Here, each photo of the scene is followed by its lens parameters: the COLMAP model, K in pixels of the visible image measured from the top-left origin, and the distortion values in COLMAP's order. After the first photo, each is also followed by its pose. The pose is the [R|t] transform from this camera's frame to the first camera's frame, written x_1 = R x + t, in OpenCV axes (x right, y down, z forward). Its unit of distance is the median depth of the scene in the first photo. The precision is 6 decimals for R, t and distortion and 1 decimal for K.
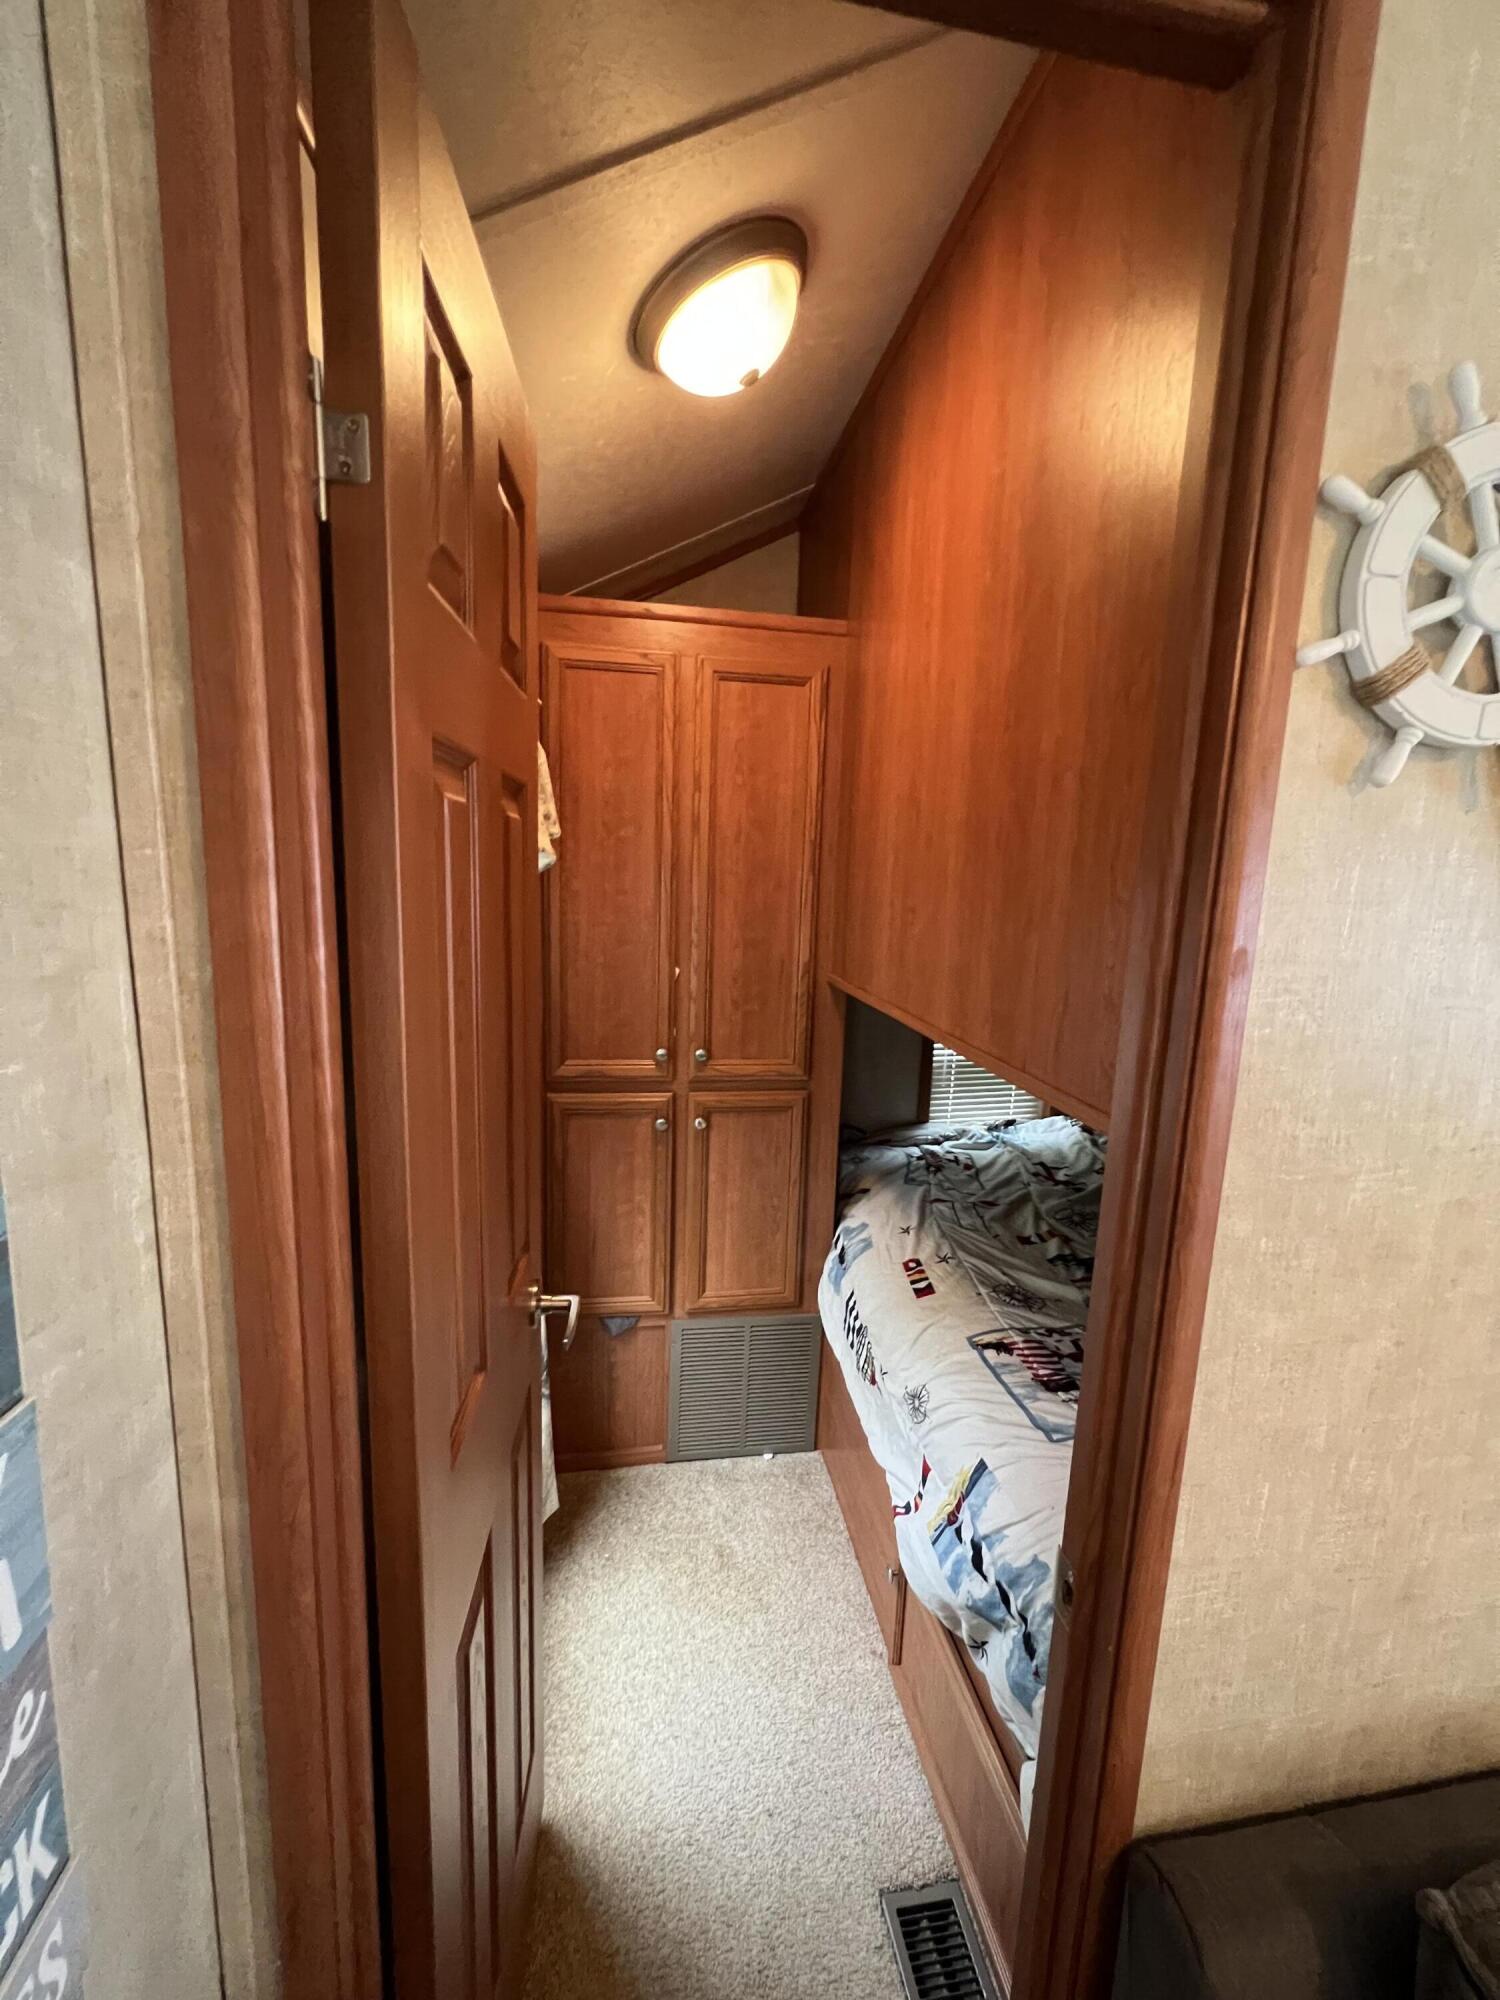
lens RADIAL K [[803.4, 0, 749.4], [0, 803.4, 1000.1], [0, 0, 1]] dist [-0.004753, 0.001121]
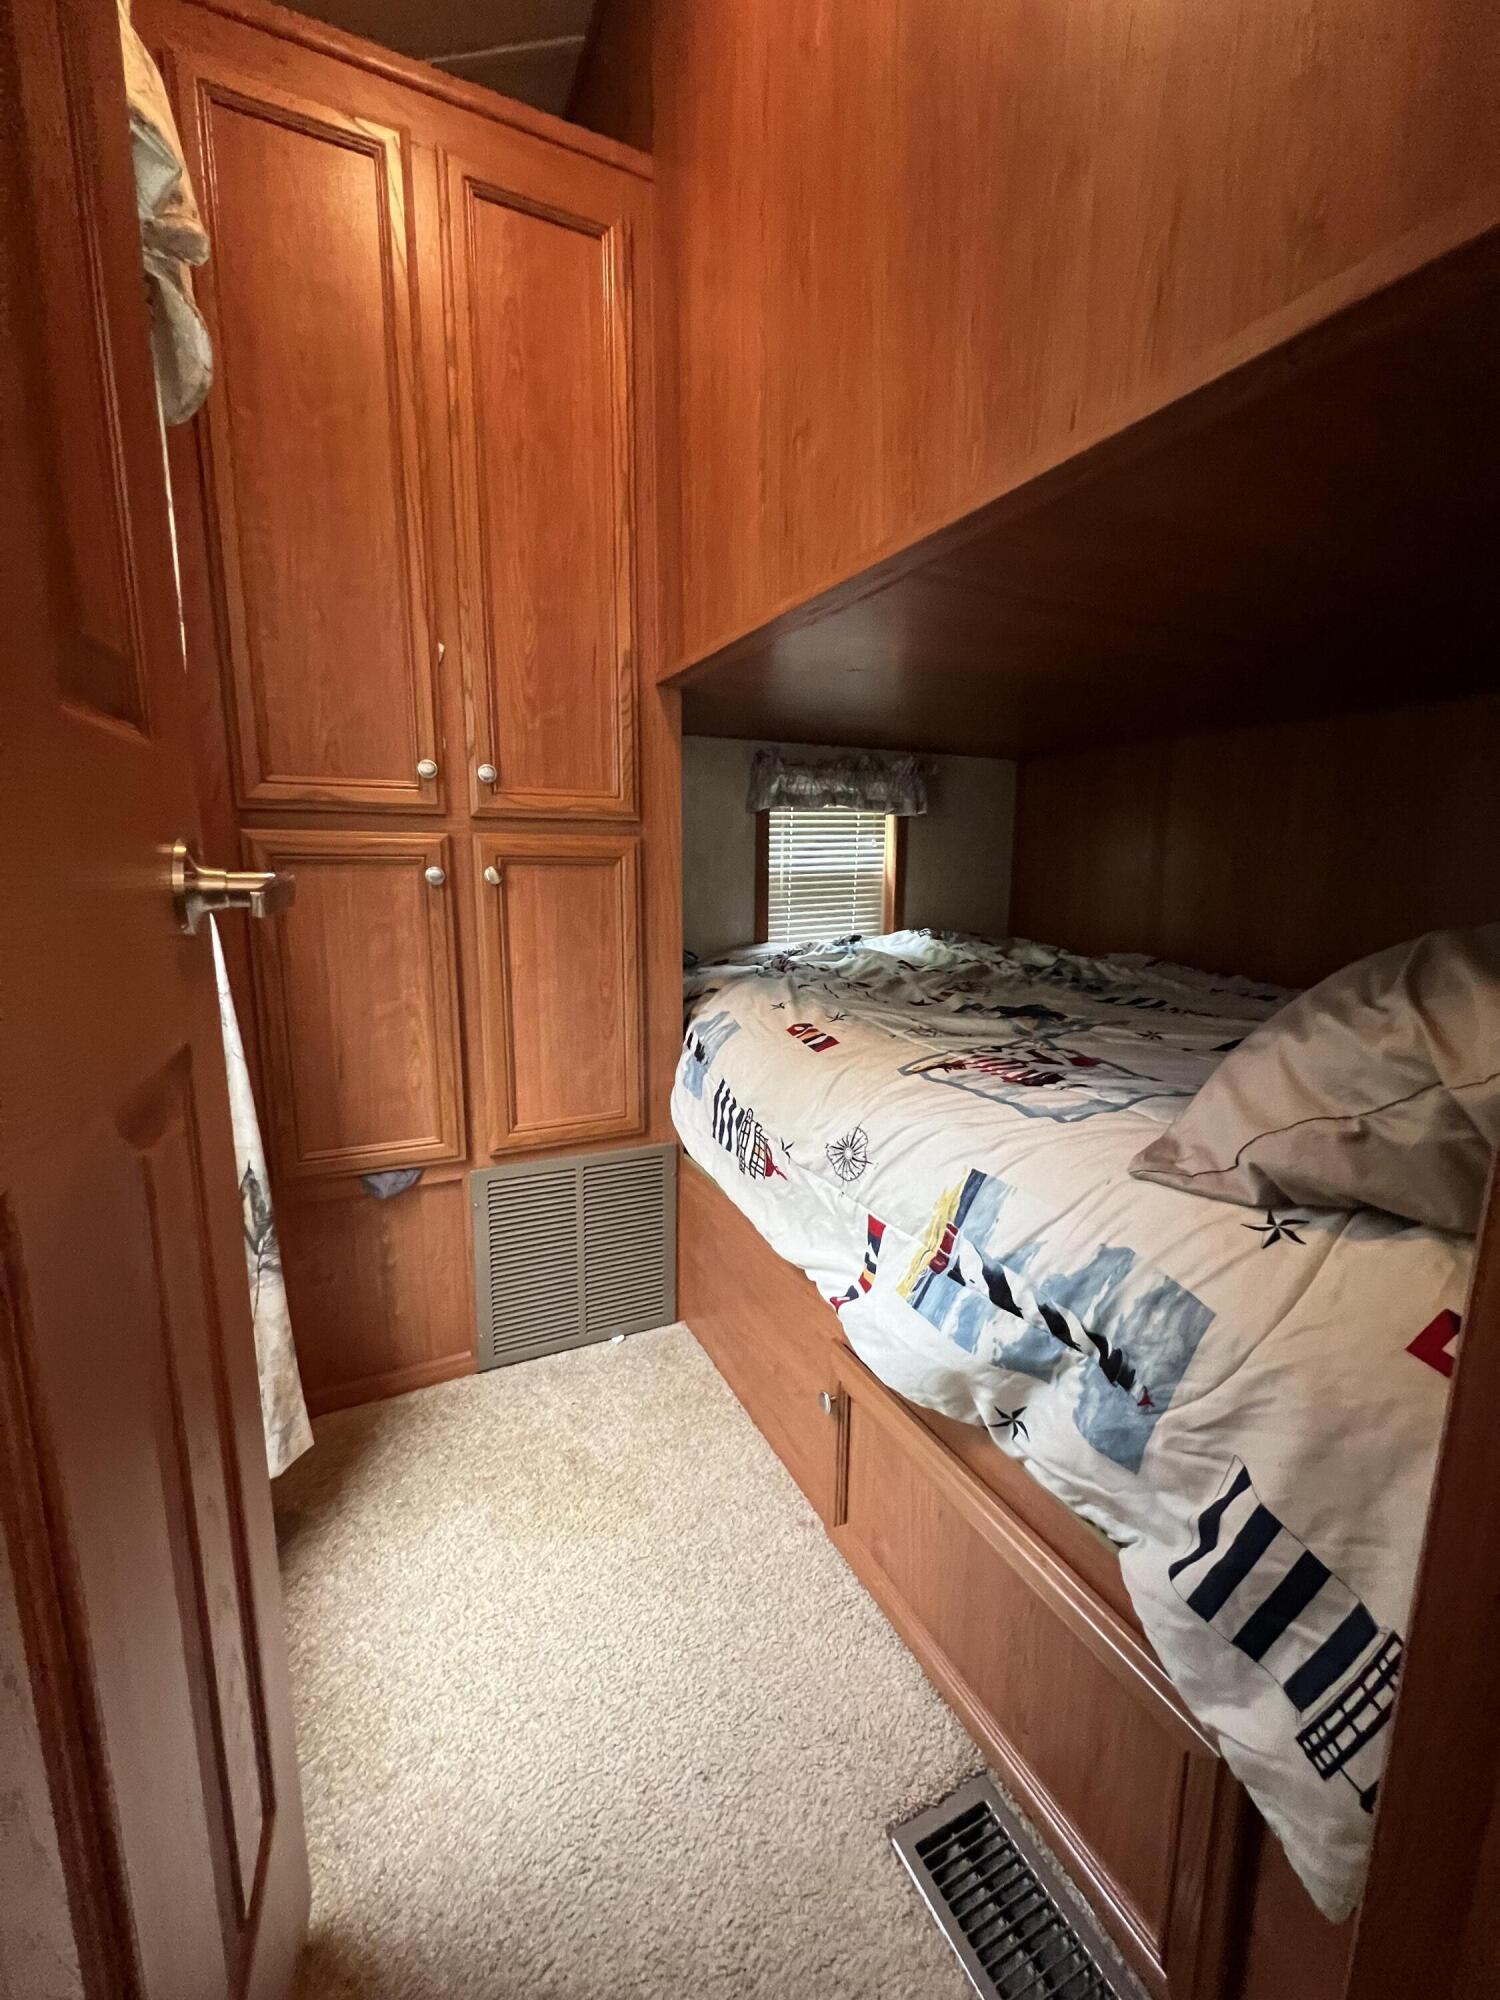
lens RADIAL K [[803.4, 0, 757.2], [0, 803.4, 1000.8], [0, 0, 1]] dist [-0.004753, 0.001121]
pose [[0.955524, -0.074488, 0.285351, -0.051447], [0.068725, 0.997179, 0.030172, 0.272632], [-0.286794, -0.009219, 0.957948, 0.272083]]
